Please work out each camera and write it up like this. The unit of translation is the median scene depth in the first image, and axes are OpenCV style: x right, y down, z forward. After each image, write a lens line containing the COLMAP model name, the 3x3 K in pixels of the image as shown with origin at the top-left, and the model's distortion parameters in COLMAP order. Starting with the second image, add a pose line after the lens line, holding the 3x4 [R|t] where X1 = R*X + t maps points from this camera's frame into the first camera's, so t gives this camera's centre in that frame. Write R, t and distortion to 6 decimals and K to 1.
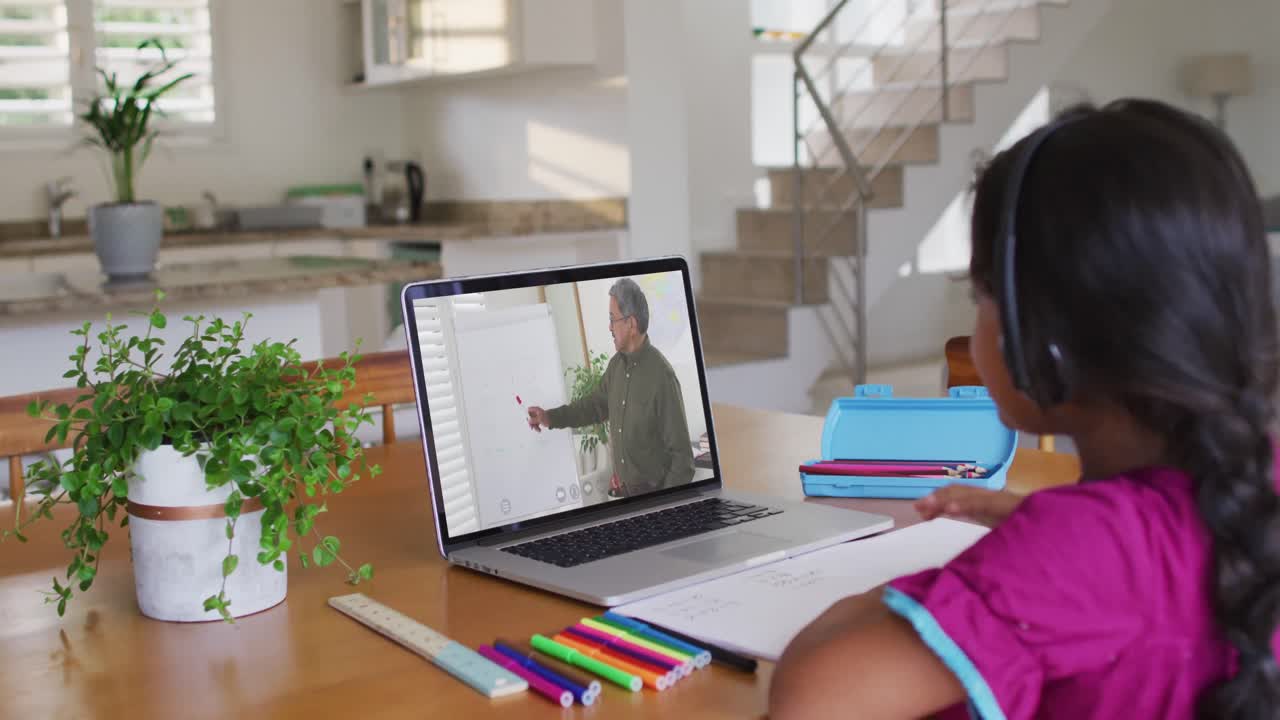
lens RADIAL K [[1537.5, 0, 564.6], [0, 1537.5, 271.4], [0, 0, 1]] dist [0.053922, 0.001184]
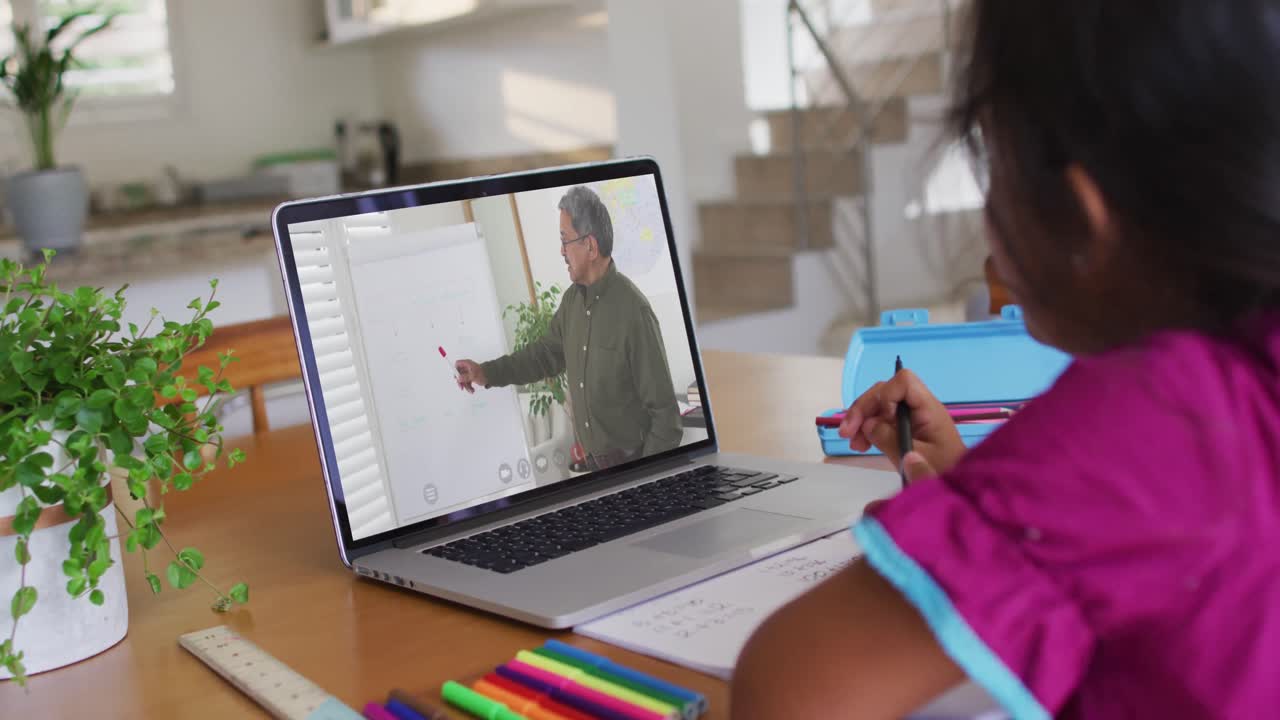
lens RADIAL K [[1558.6, 0, 640.0], [0, 1558.6, 360.0], [0, 0, 1]] dist [0.001963, 0.005036]
pose [[0.997469, -0.055846, 0.043998, 0.031505], [0.052225, 0.995461, 0.079558, 0.031089], [-0.048241, -0.077059, 0.995859, 0.230293]]
